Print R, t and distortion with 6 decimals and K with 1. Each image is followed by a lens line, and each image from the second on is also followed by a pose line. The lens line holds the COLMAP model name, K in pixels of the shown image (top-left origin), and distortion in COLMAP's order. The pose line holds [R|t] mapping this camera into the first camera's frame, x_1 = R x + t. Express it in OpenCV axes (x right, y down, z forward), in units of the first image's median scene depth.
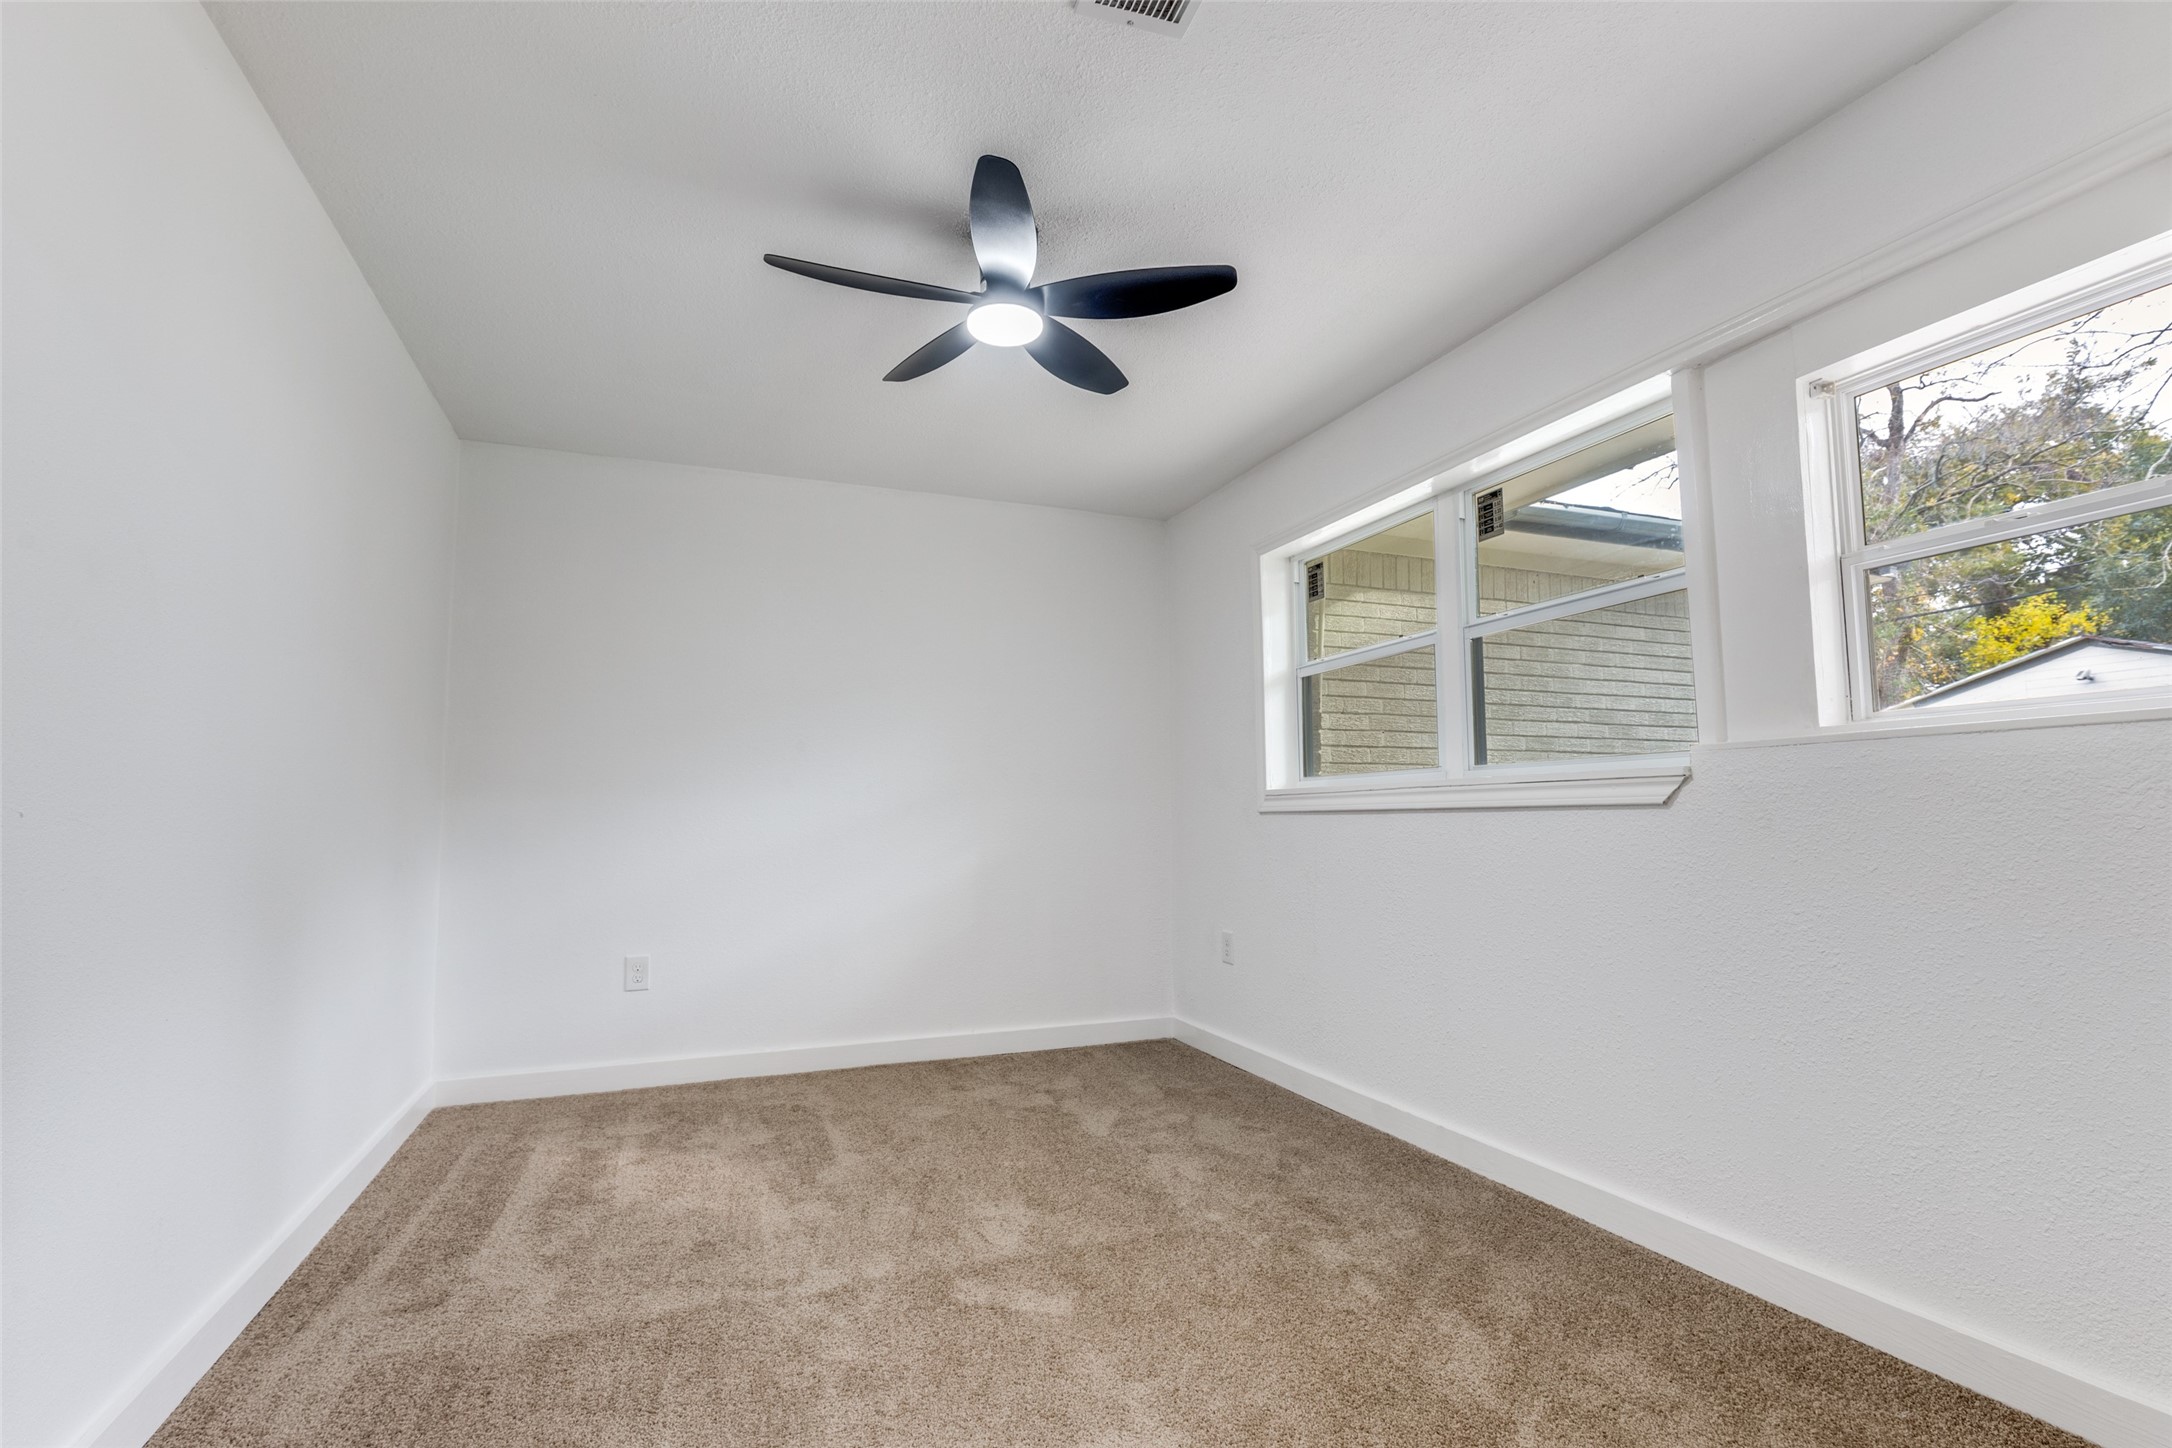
lens RADIAL K [[996.9, 0, 1086.0], [0, 996.9, 724.0], [0, 0, 1]] dist [-0.001605, -0.000152]
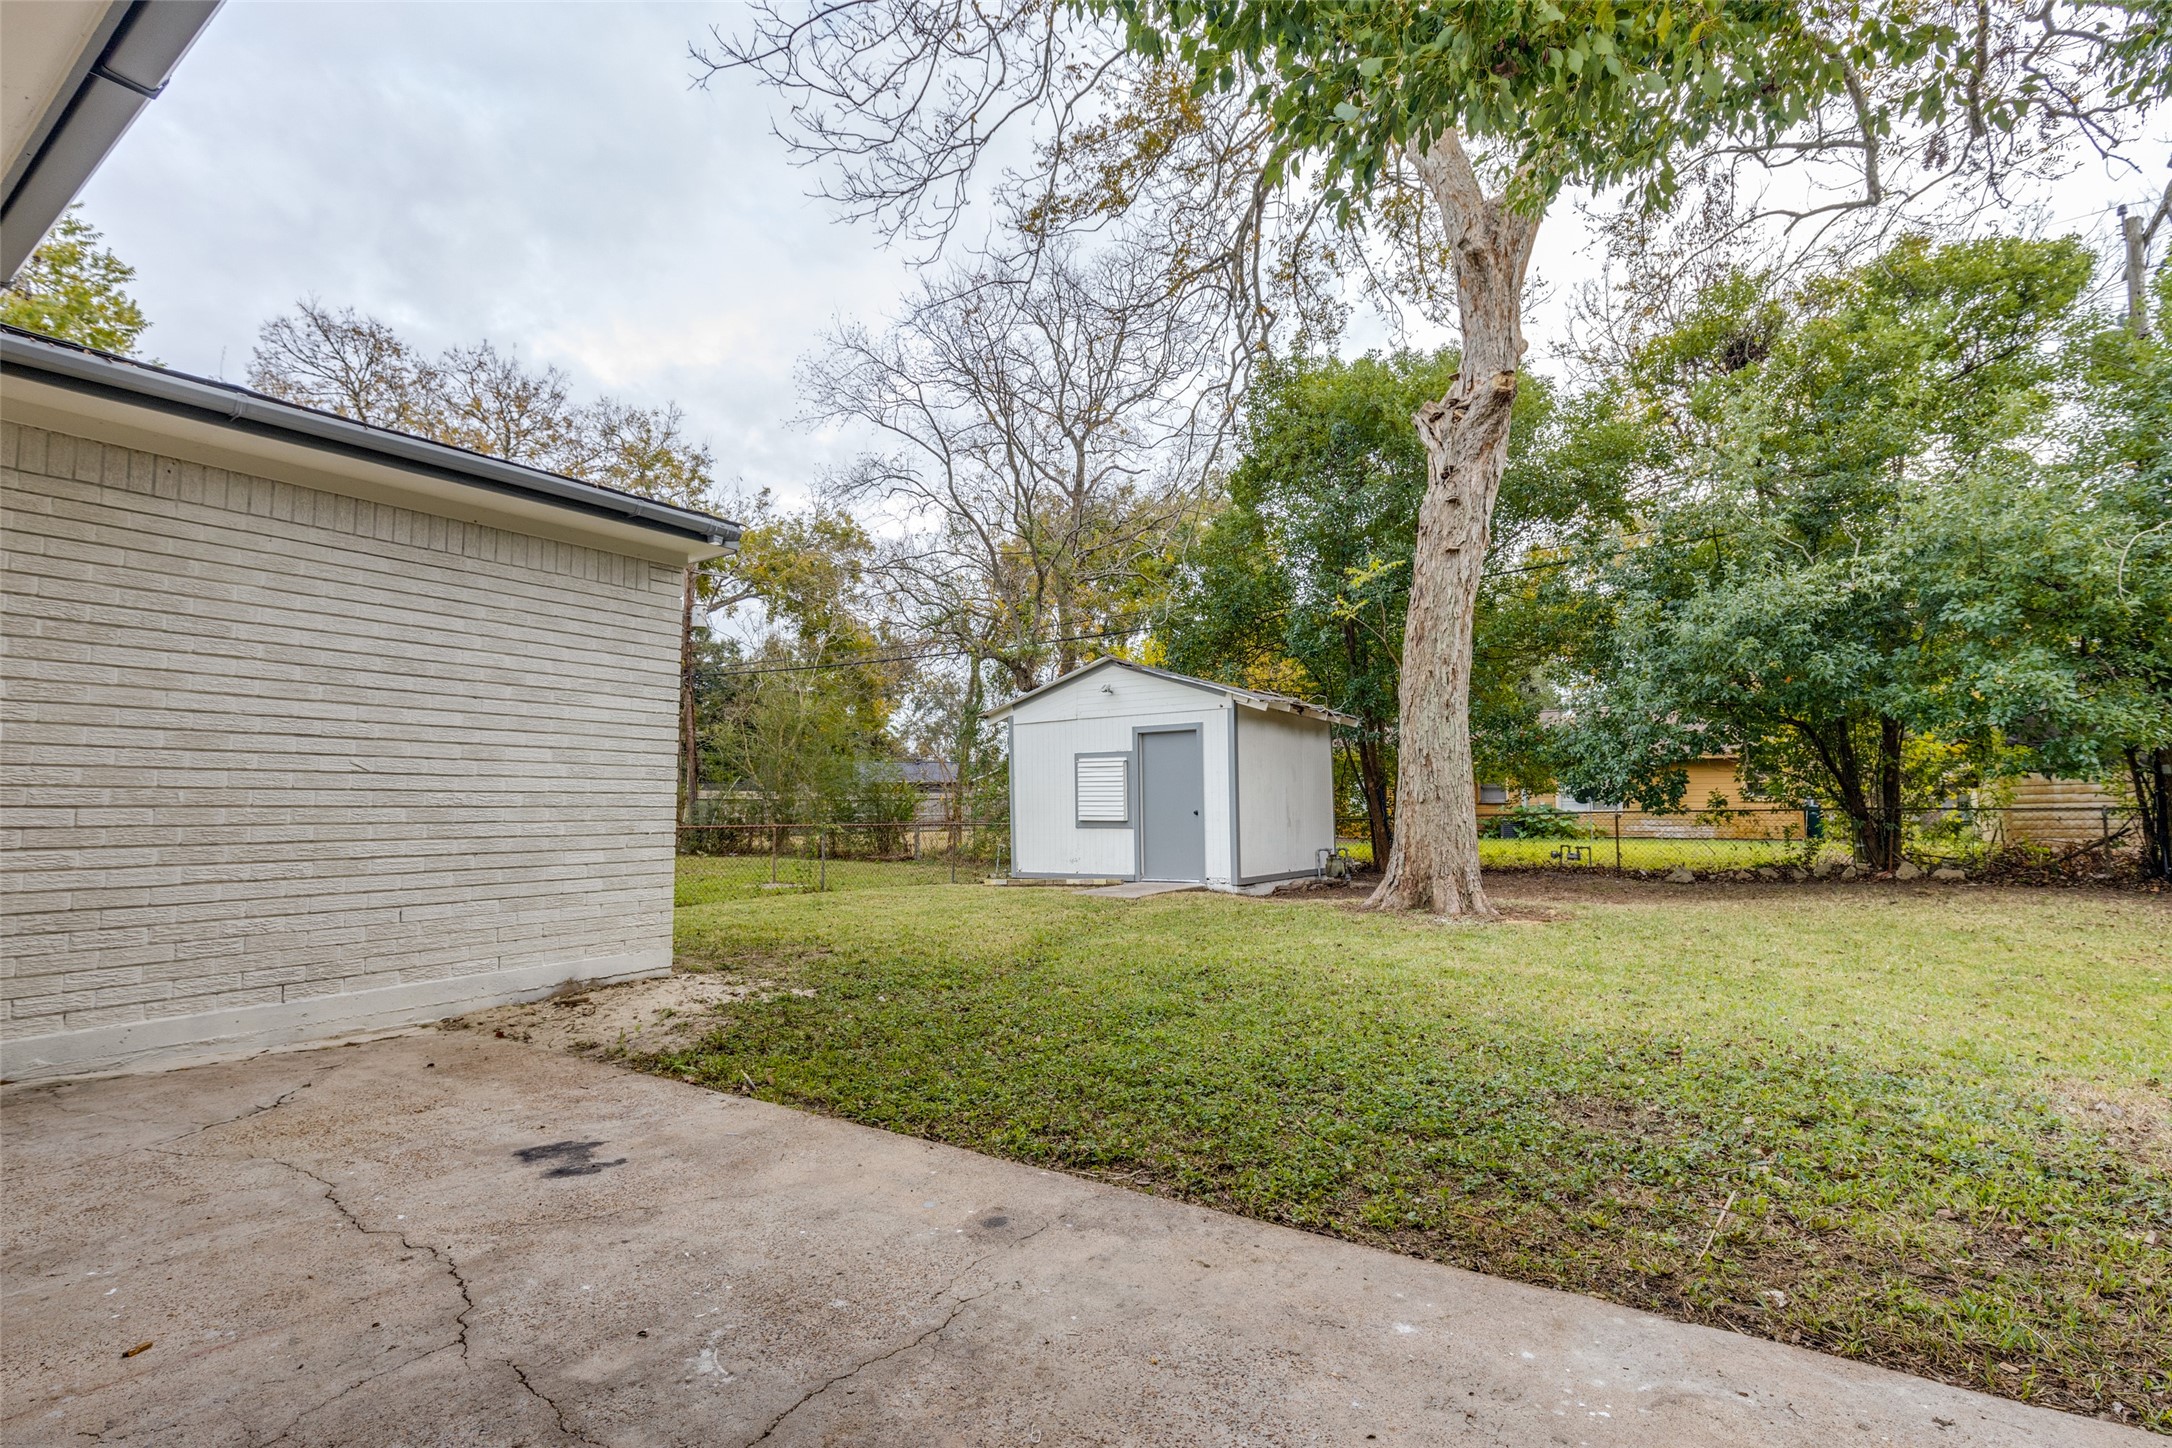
lens RADIAL K [[996.9, 0, 1086.0], [0, 996.9, 724.0], [0, 0, 1]] dist [-0.001605, -0.000152]
pose [[0.826630, 0.052286, 0.560311, 0.514847], [-0.056401, 0.998359, -0.009955, 0.017831], [-0.559912, -0.023373, 0.828223, -0.037570]]
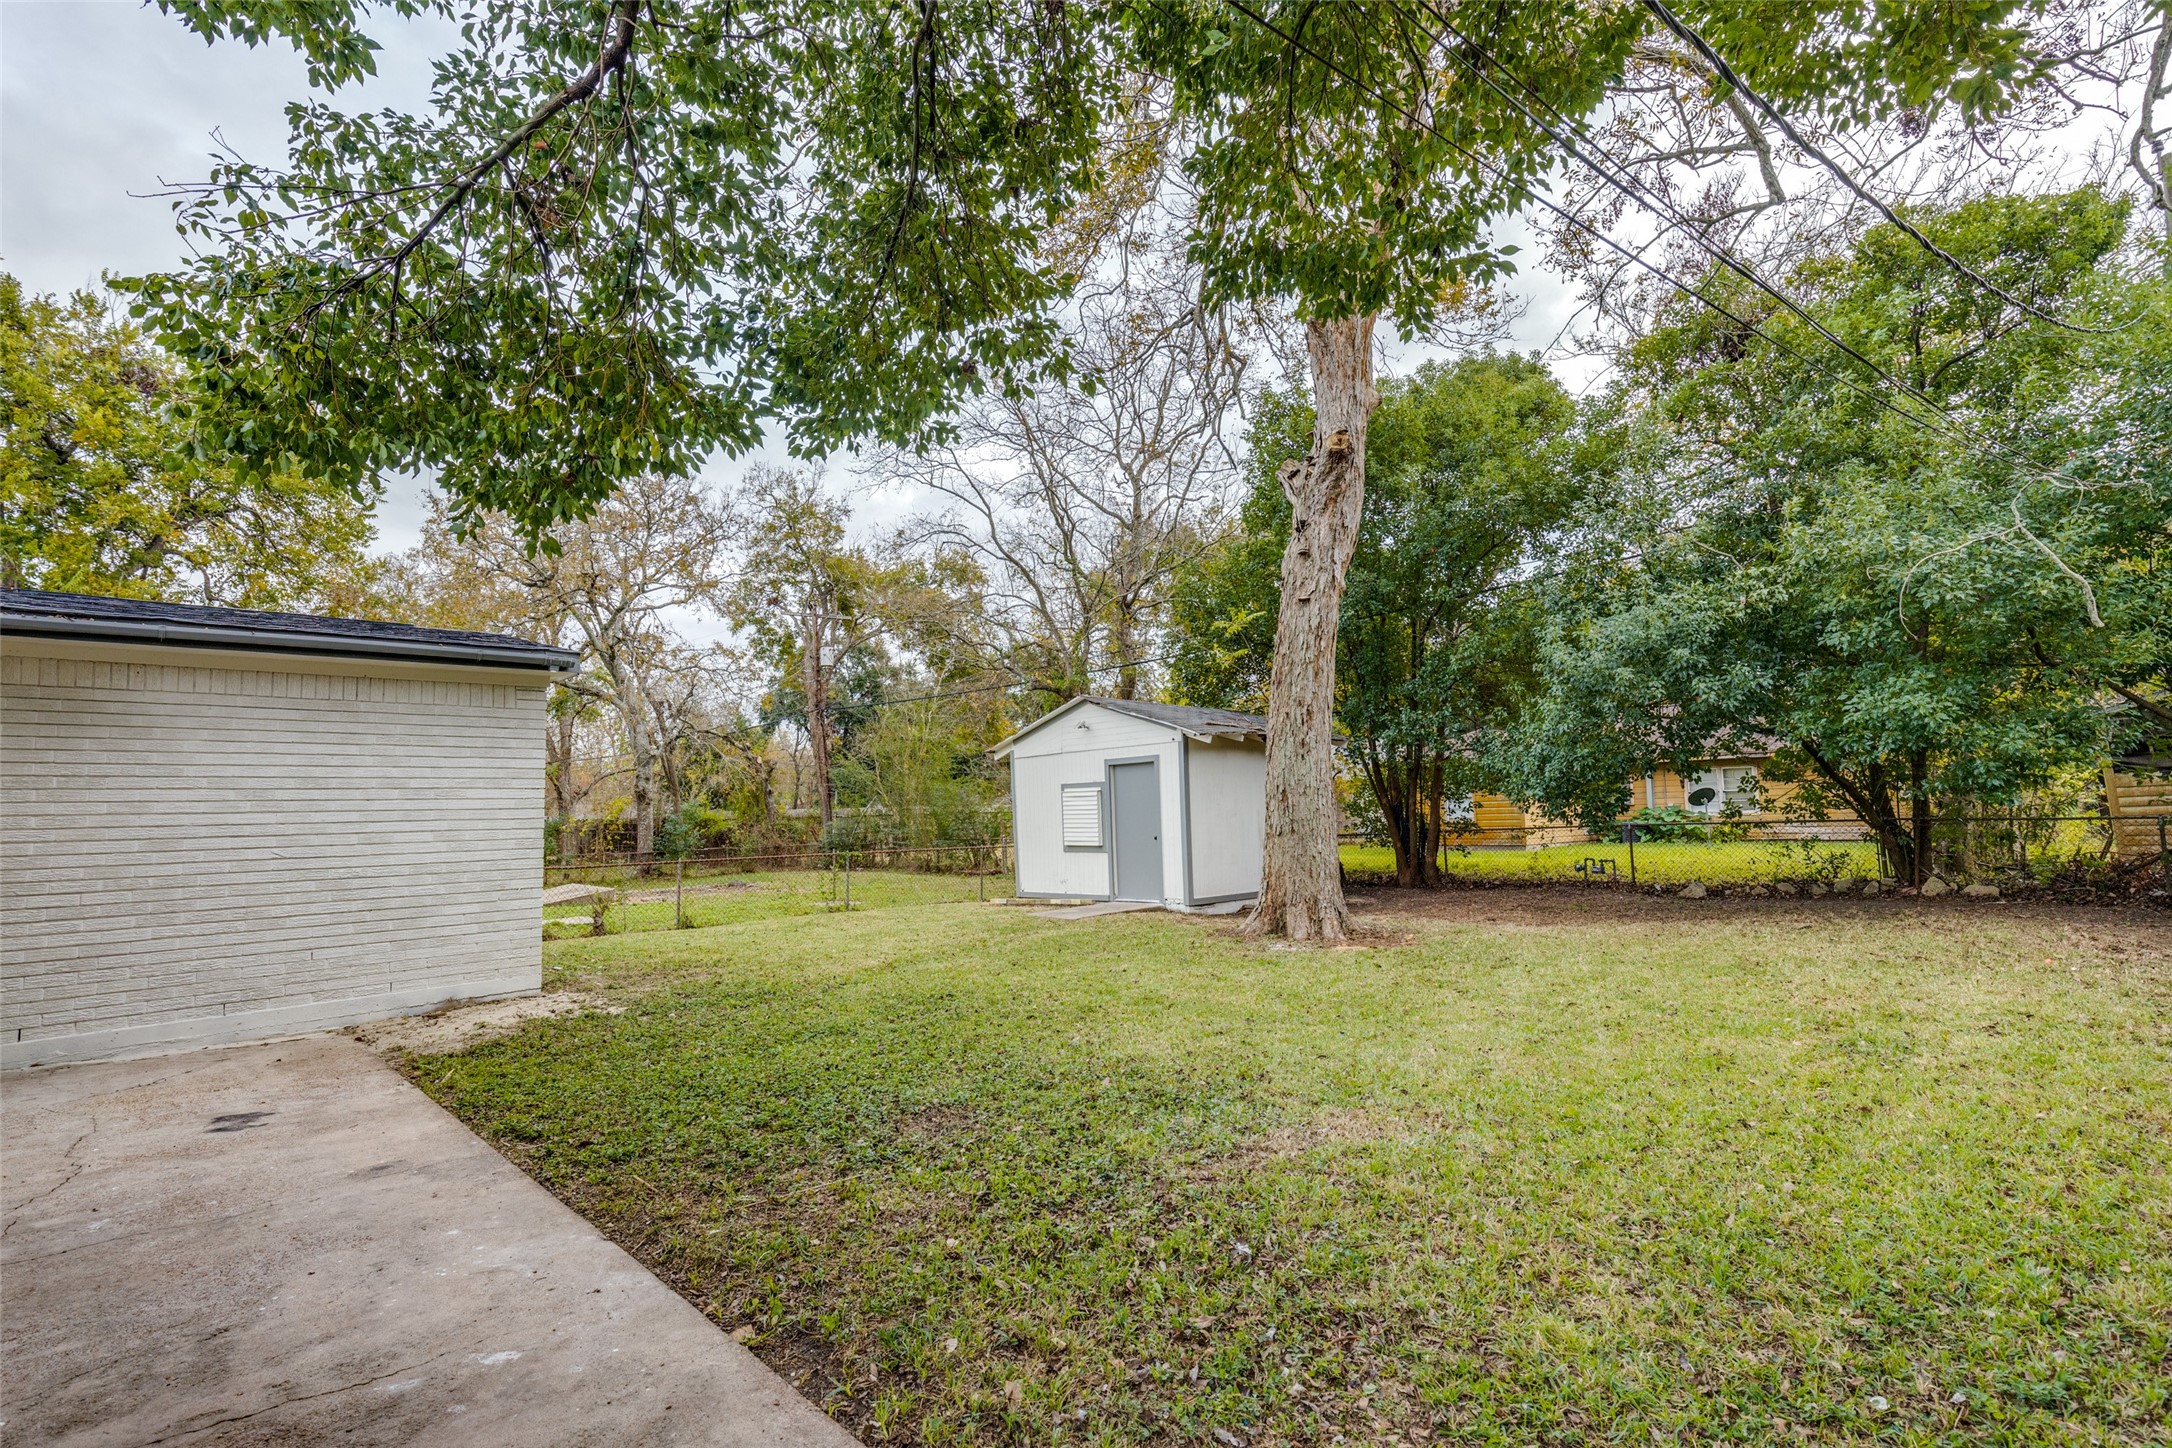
lens RADIAL K [[989.1, 0, 1086.0], [0, 989.1, 724.0], [0, 0, 1]] dist [0.005935, -0.000347]
pose [[0.923246, 0.017178, 0.383824, 0.875756], [-0.017309, 0.999845, -0.003113, -0.080912], [-0.383818, -0.003769, 0.923401, -0.458561]]
